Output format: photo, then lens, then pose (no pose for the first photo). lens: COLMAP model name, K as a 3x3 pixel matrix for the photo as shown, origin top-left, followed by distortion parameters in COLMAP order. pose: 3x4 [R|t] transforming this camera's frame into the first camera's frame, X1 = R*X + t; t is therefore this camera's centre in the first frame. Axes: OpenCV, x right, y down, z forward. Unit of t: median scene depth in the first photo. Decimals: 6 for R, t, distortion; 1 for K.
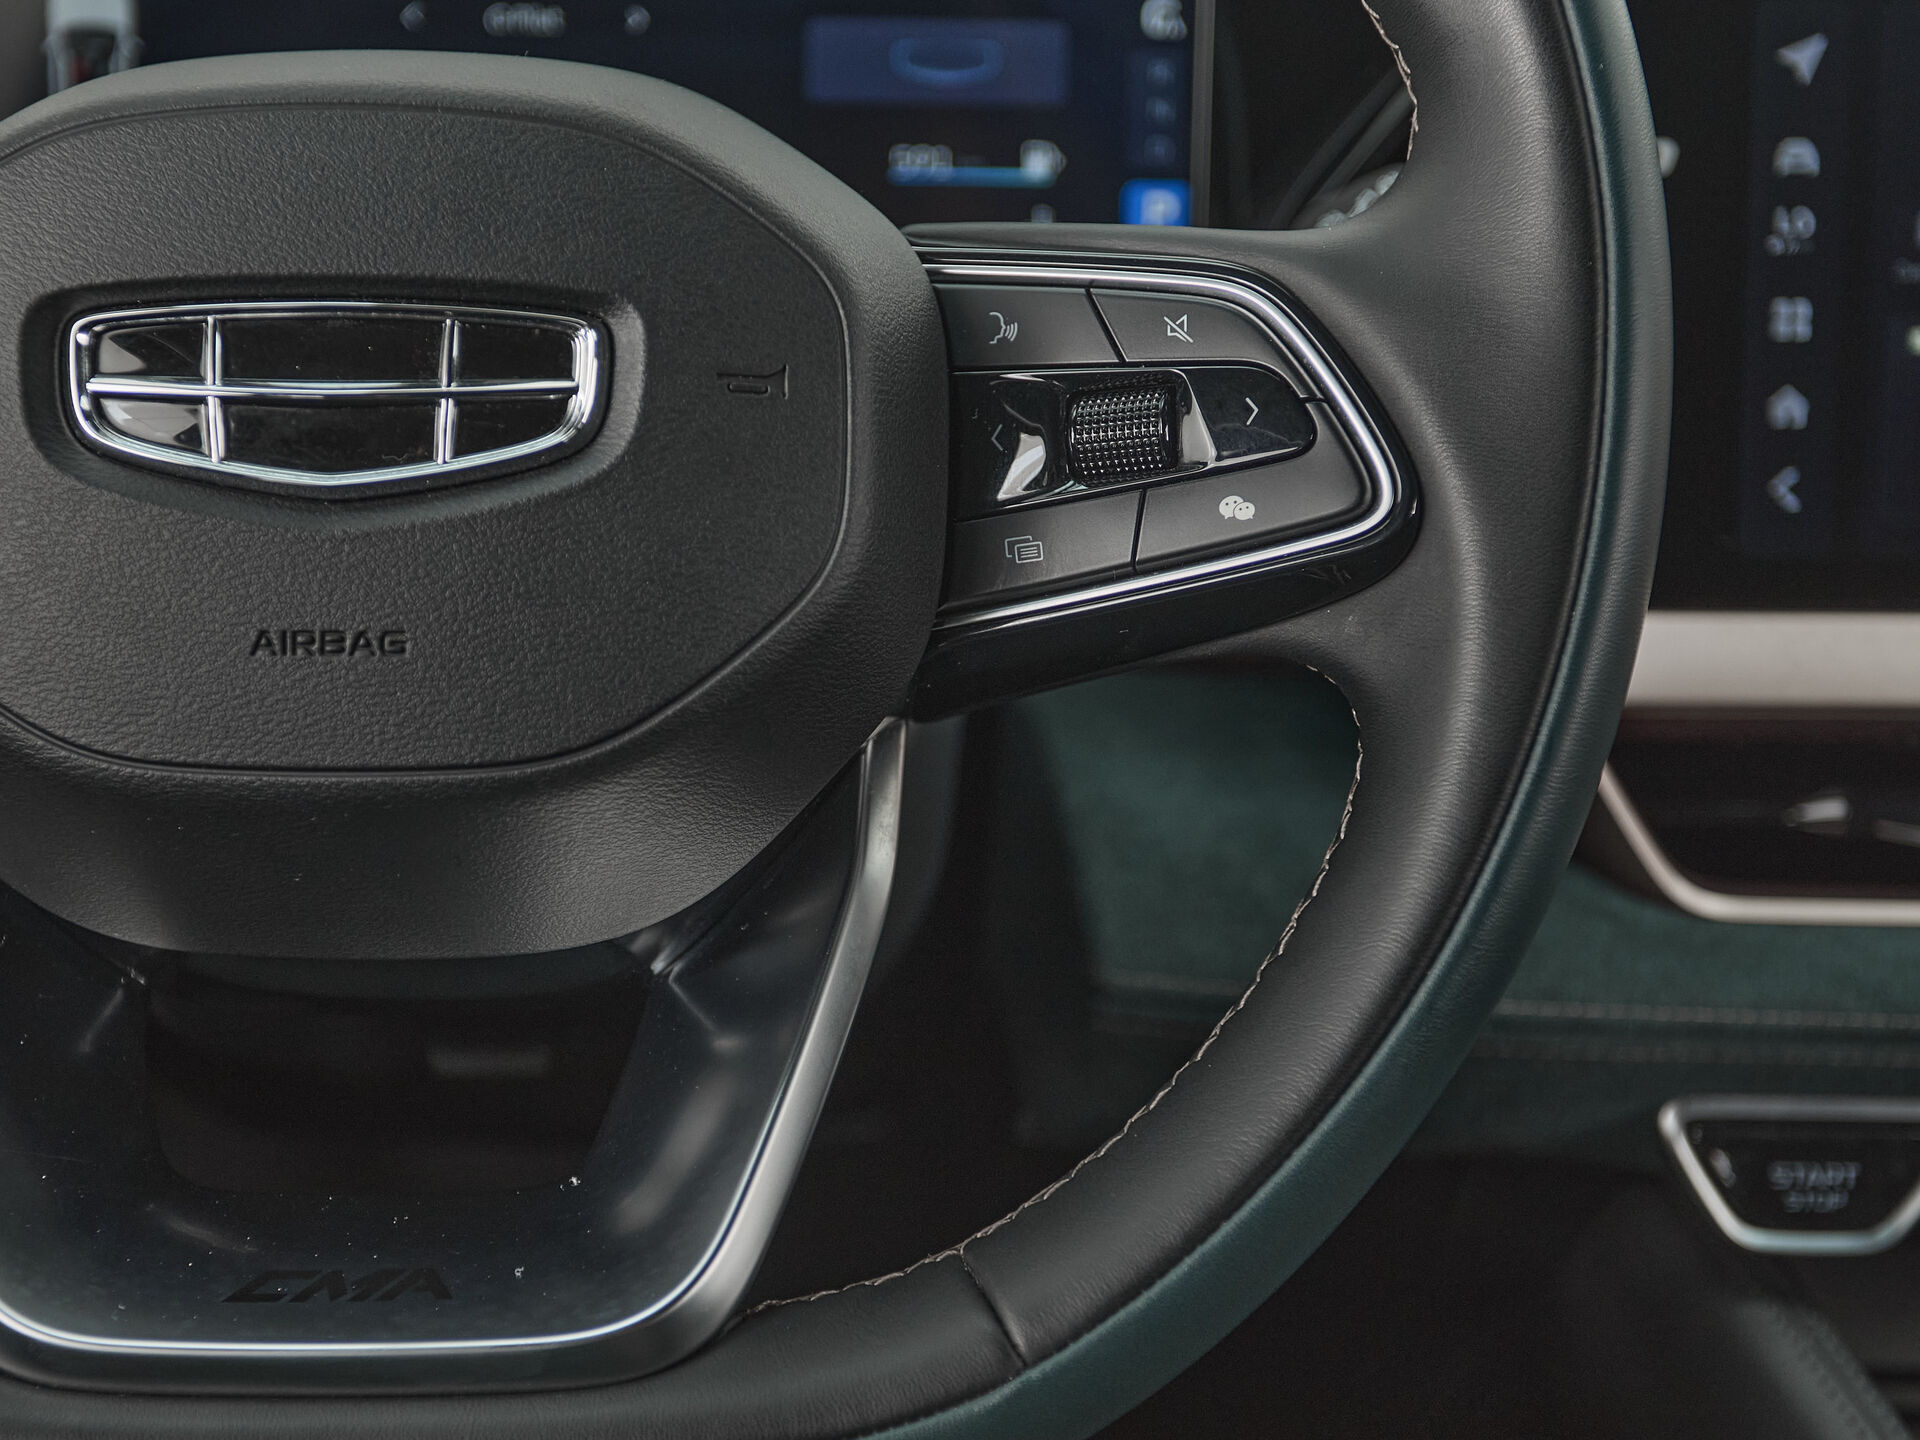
lens RADIAL K [[2964.4, 0, 853.6], [0, 2964.4, 737.1], [0, 0, 1]] dist [0.027841, 0.000000]
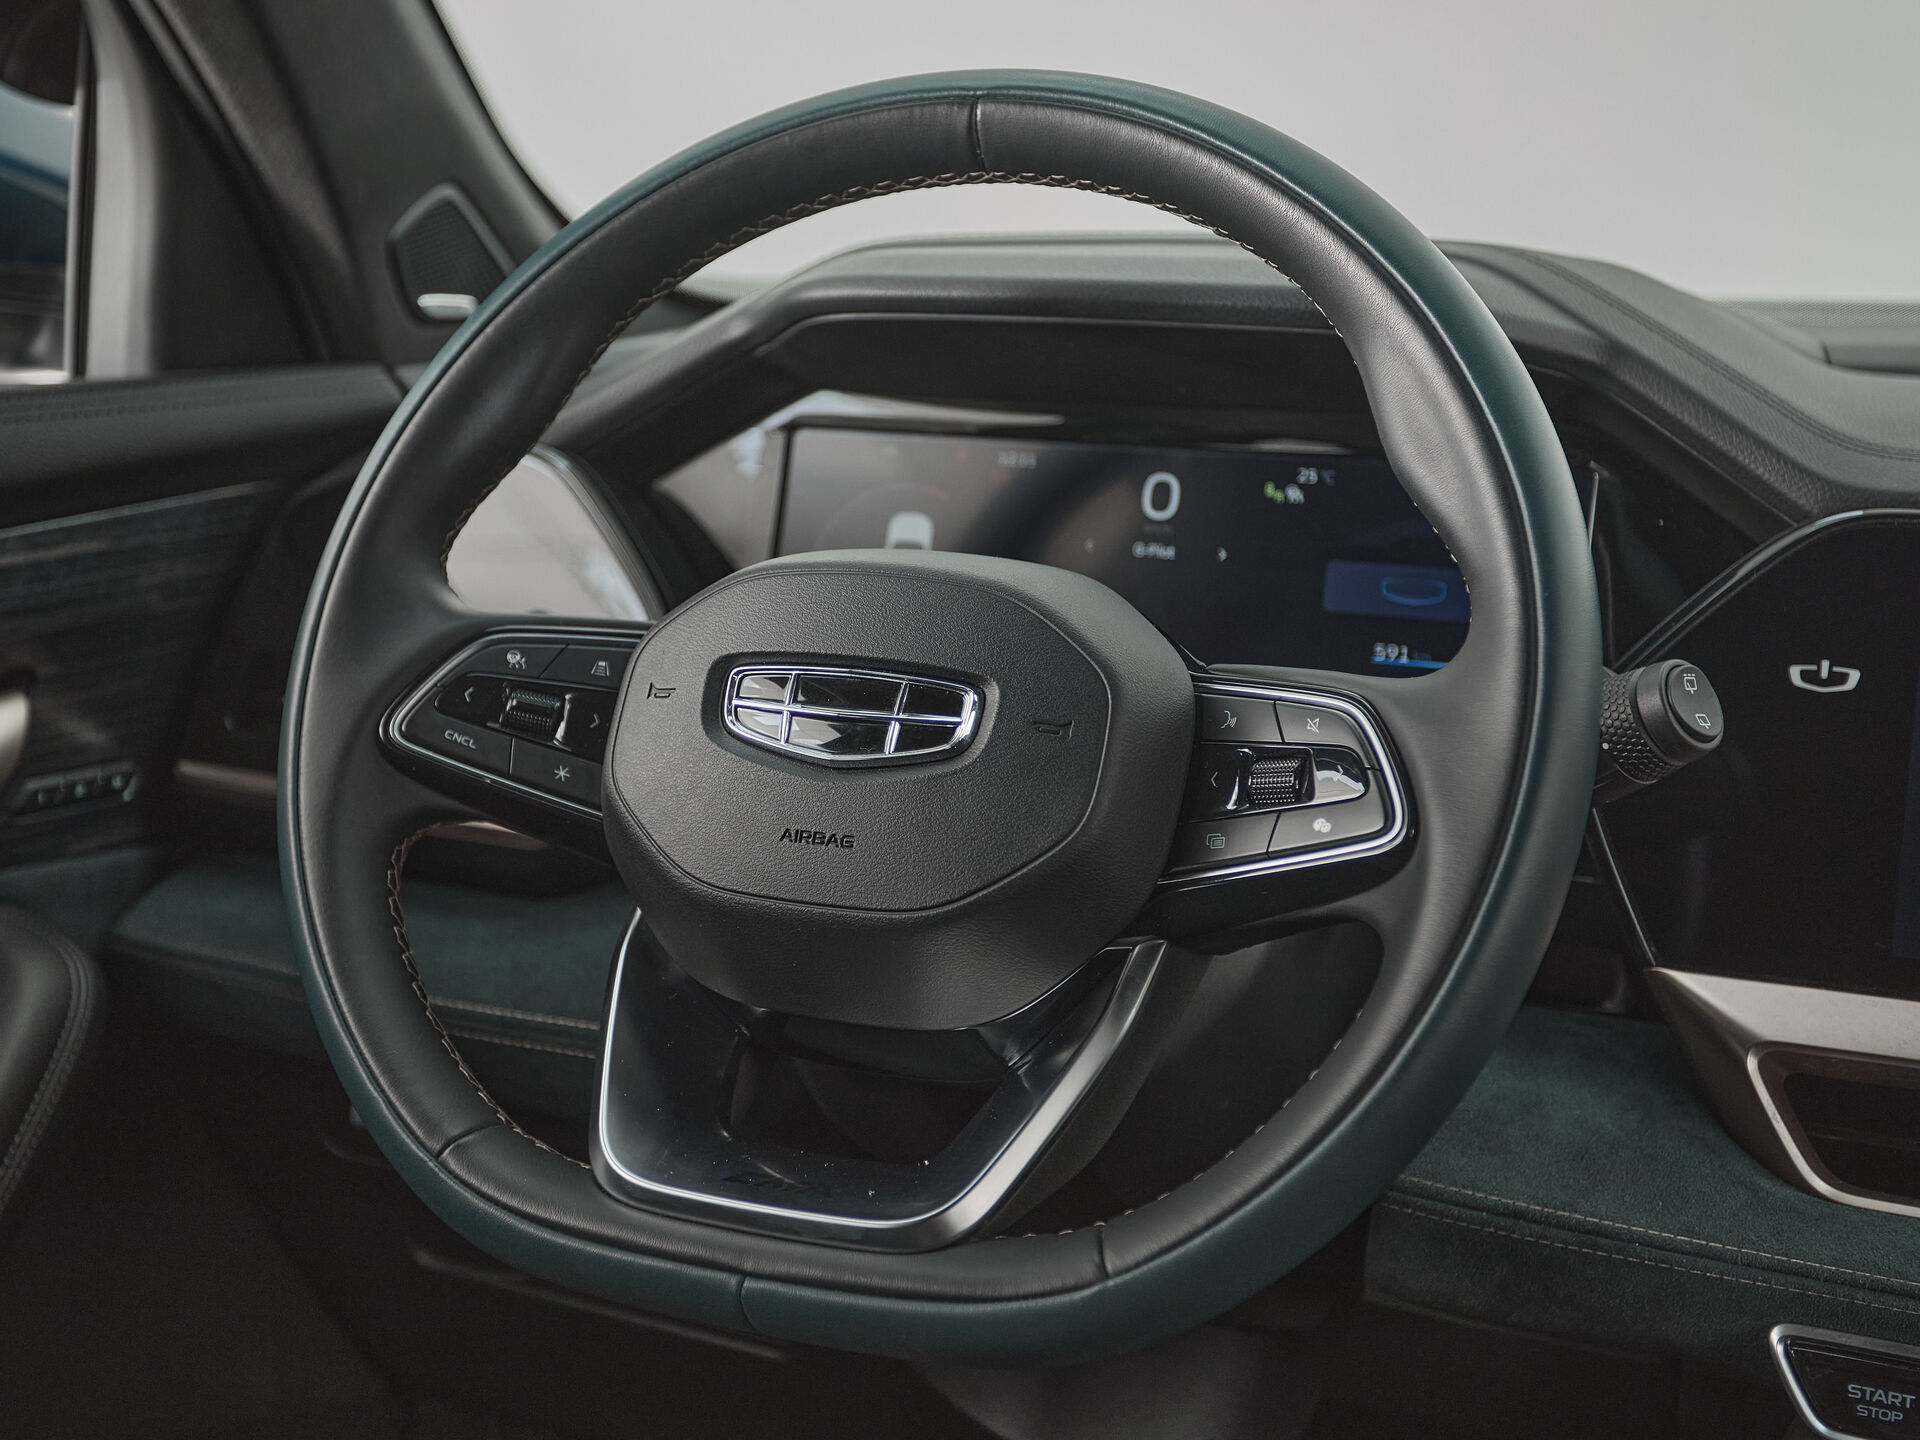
lens RADIAL K [[2611.4, 0, 899.3], [0, 2611.4, 710.3], [0, 0, 1]] dist [0.092911, 0.000000]
pose [[0.910261, 0.076501, -0.406907, 0.551532], [-0.153963, 0.974848, -0.161142, 0.150967], [0.384345, 0.209329, 0.899144, -0.523802]]
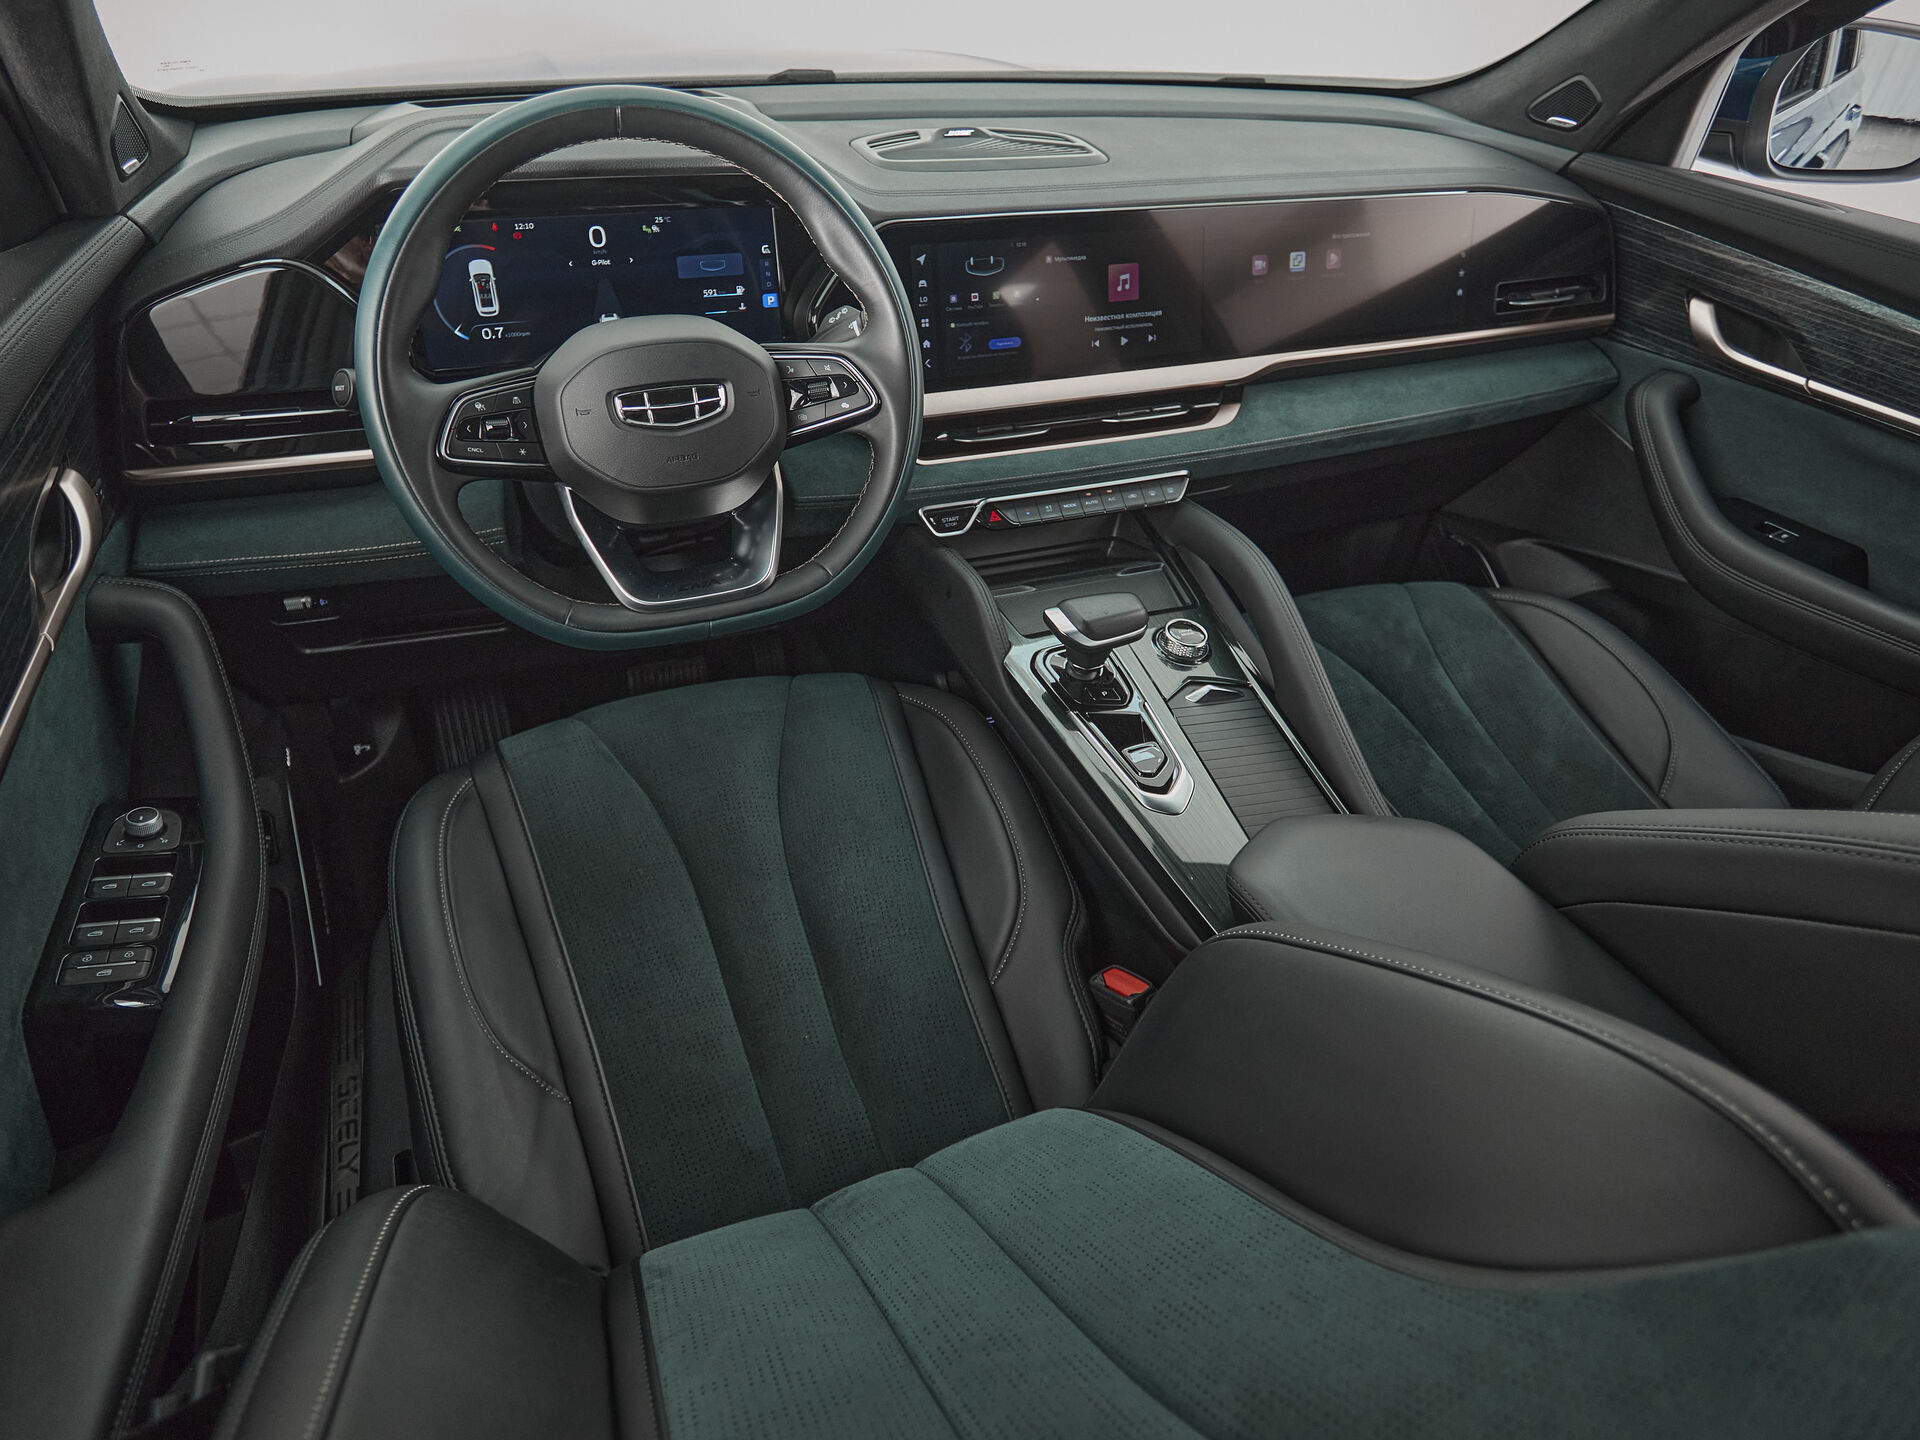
lens RADIAL K [[1198.5, 0, 950.9], [0, 1198.5, 713.0], [0, 0, 1]] dist [0.006251, 0.004492]
pose [[0.922735, -0.198227, 0.330555, -0.504154], [0.093707, 0.947256, 0.306471, -0.198499], [-0.373871, -0.251816, 0.892642, -1.061431]]
